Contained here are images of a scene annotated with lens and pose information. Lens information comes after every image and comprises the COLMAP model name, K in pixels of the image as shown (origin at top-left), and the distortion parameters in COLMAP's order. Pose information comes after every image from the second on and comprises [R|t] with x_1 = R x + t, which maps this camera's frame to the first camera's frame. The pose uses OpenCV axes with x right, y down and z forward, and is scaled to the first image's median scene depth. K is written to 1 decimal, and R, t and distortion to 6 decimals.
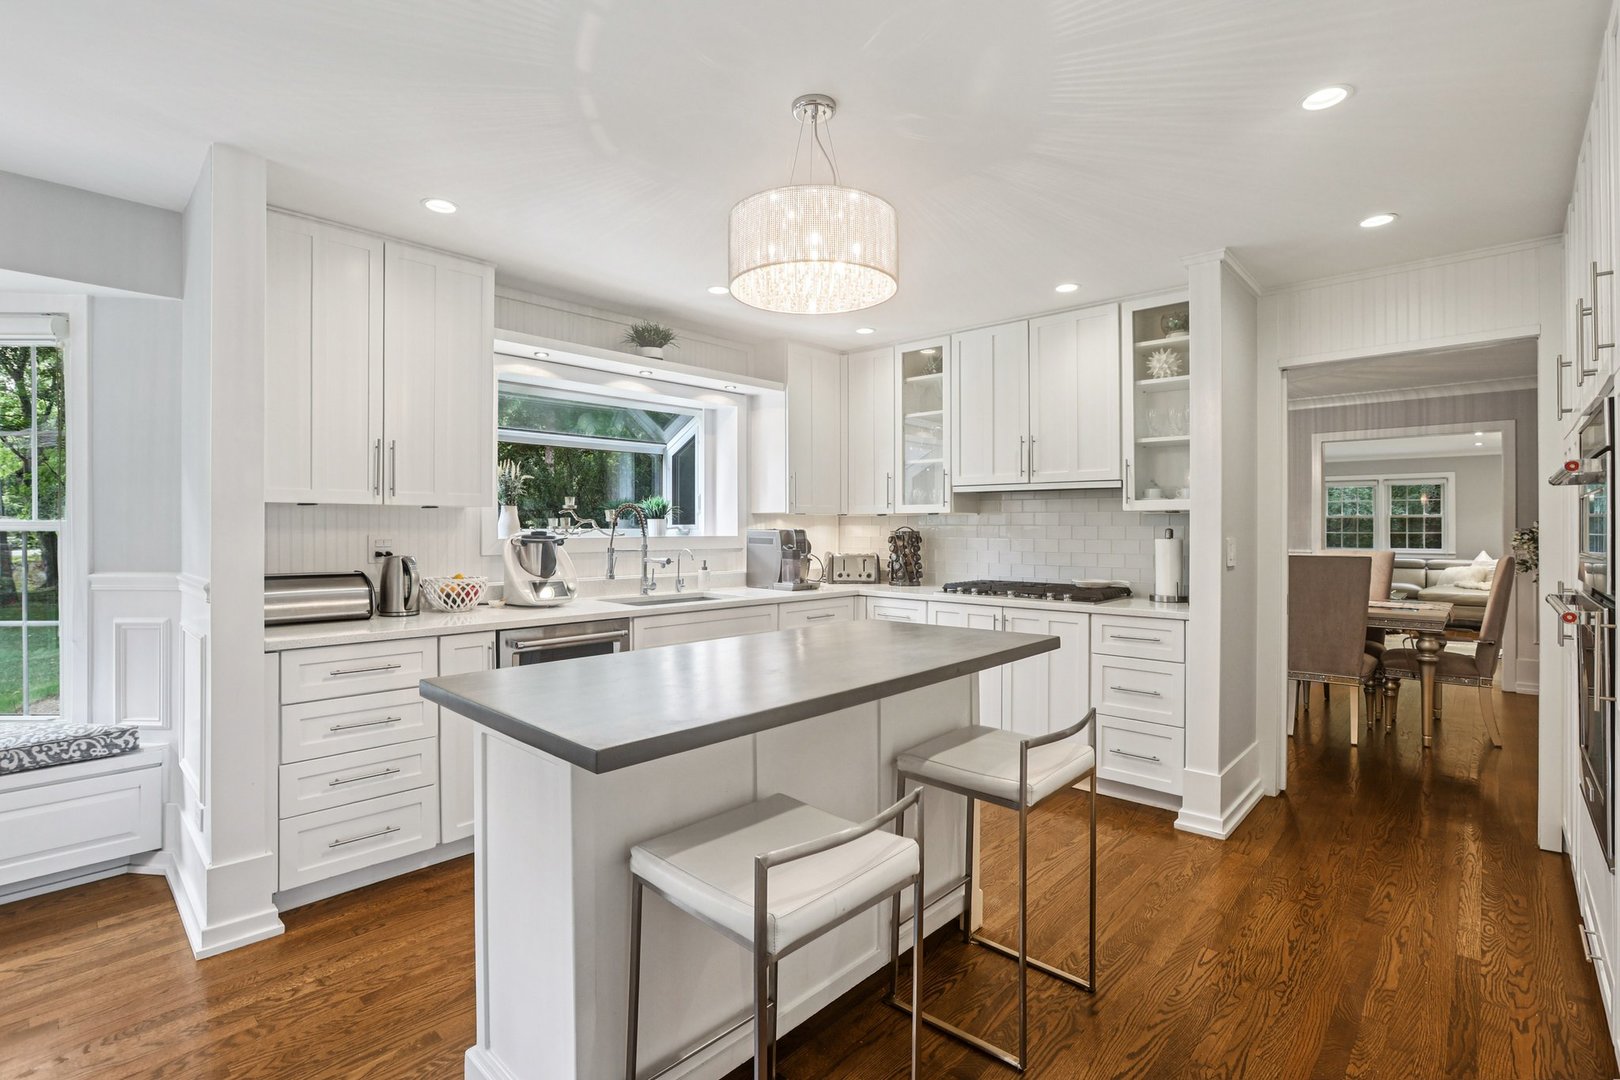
lens RADIAL K [[748.5, 0, 793.0], [0, 748.5, 519.1], [0, 0, 1]] dist [-0.040520, 0.012916]
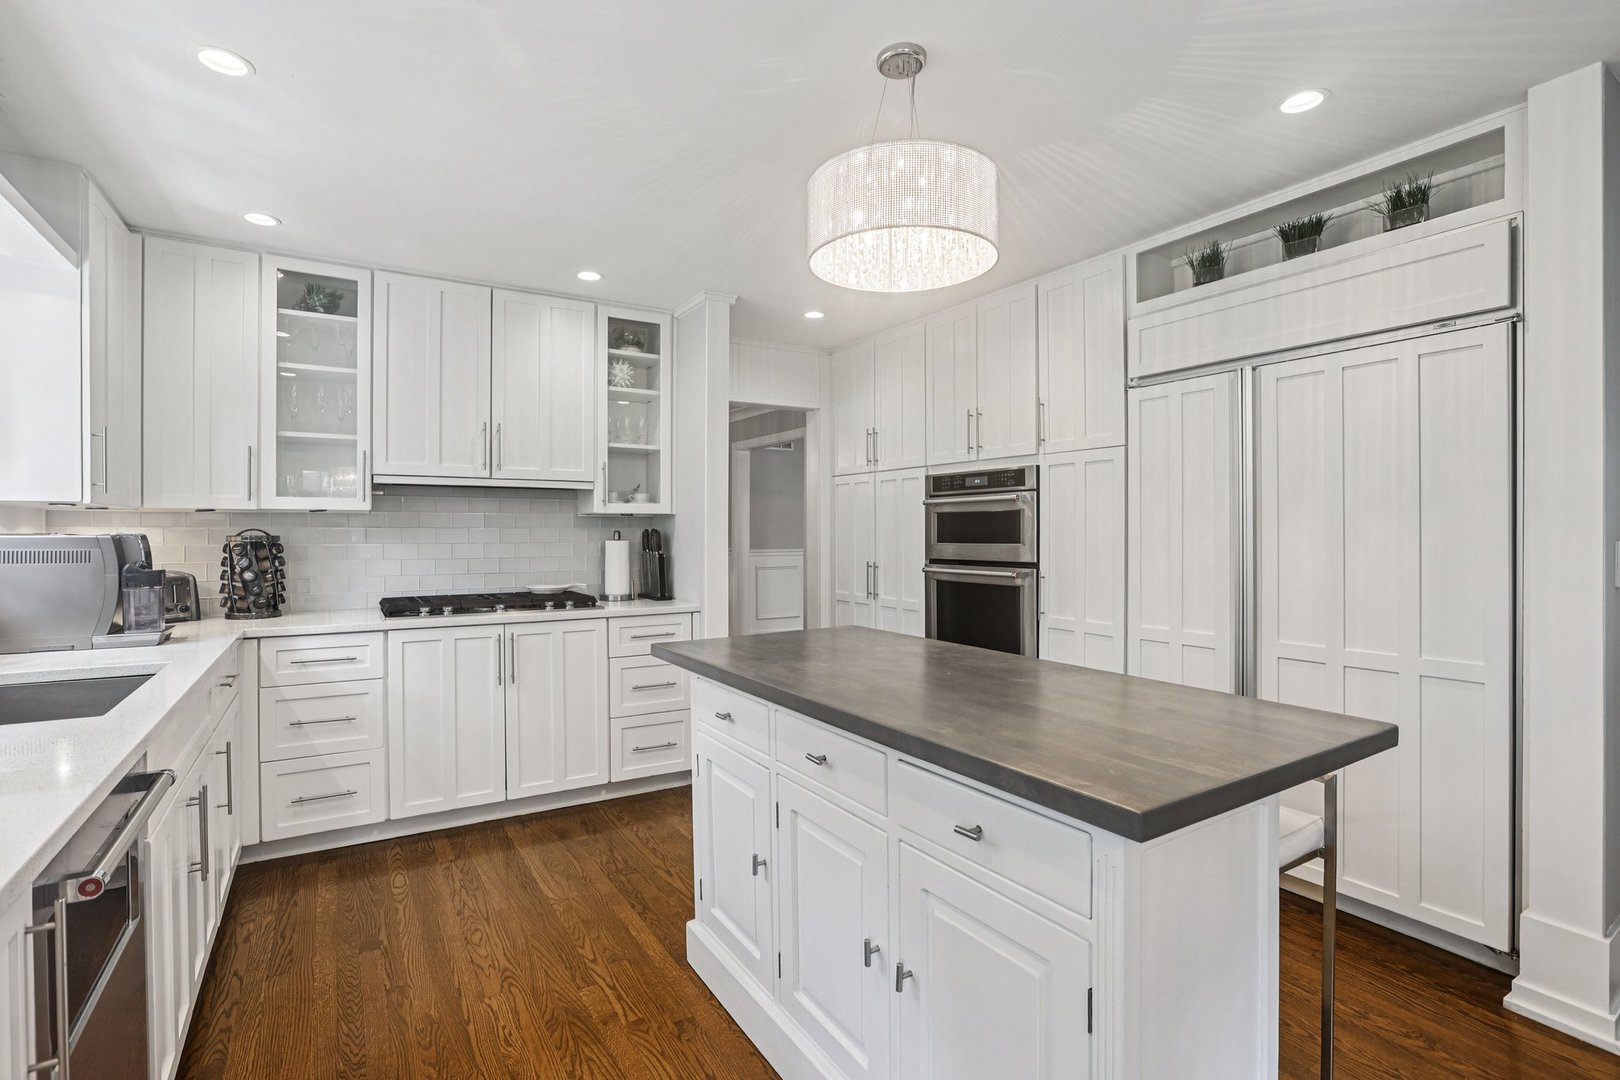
lens RADIAL K [[748.5, 0, 809.3], [0, 748.5, 526.4], [0, 0, 1]] dist [-0.040520, 0.012916]
pose [[0.262348, 0.004480, 0.964963, -0.392919], [-0.008046, 0.999965, -0.002455, 0.005976], [-0.964940, -0.007120, 0.262375, 0.403085]]
